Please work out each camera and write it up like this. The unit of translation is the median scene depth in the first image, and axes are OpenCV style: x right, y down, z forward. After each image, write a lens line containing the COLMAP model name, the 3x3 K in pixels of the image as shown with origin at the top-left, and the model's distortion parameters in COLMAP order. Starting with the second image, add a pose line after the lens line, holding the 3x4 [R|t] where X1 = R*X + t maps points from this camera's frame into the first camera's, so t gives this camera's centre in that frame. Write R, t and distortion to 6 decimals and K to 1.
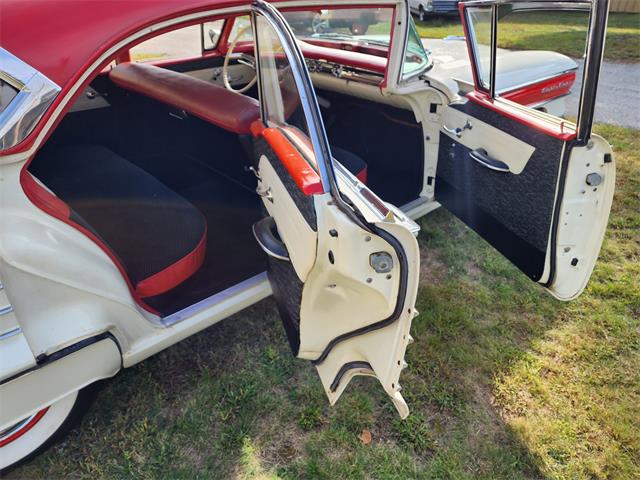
lens RADIAL K [[453.5, 0, 320.0], [0, 453.5, 240.0], [0, 0, 1]] dist [0.027395, -0.036796]
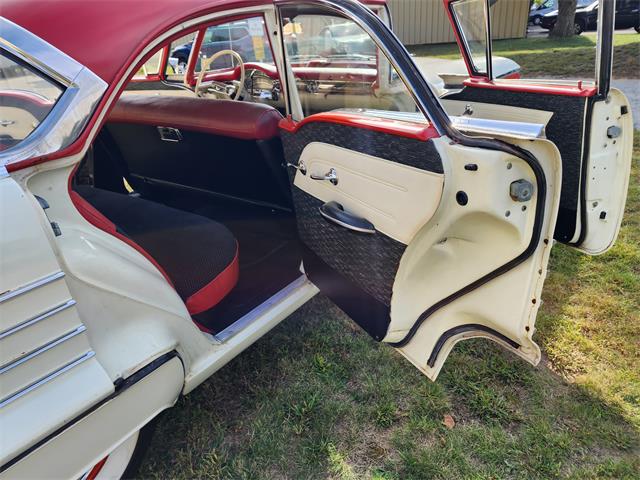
lens RADIAL K [[453.5, 0, 320.0], [0, 453.5, 240.0], [0, 0, 1]] dist [0.027395, -0.036796]
pose [[0.979927, -0.140914, 0.141022, -0.256085], [0.153416, 0.984749, -0.082057, 0.096506], [-0.127308, 0.102045, 0.986600, 0.050003]]
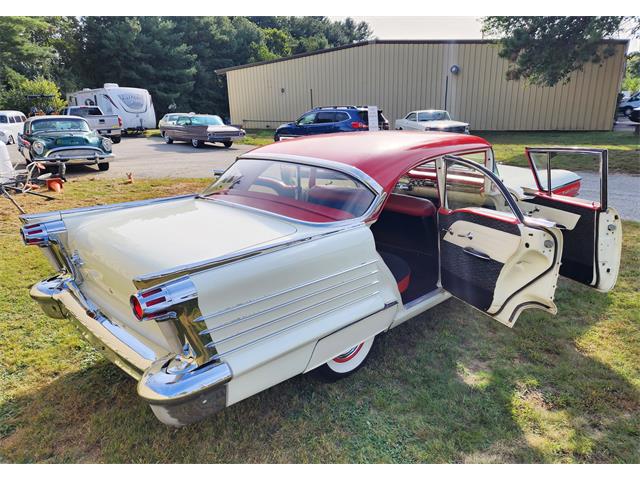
lens RADIAL K [[459.2, 0, 307.8], [0, 459.2, 243.6], [0, 0, 1]] dist [-0.001328, -0.007734]
pose [[0.999511, -0.029562, -0.010235, -0.779626], [0.026334, 0.971673, -0.234857, 0.394298], [0.016888, 0.234473, 0.971976, -1.064202]]
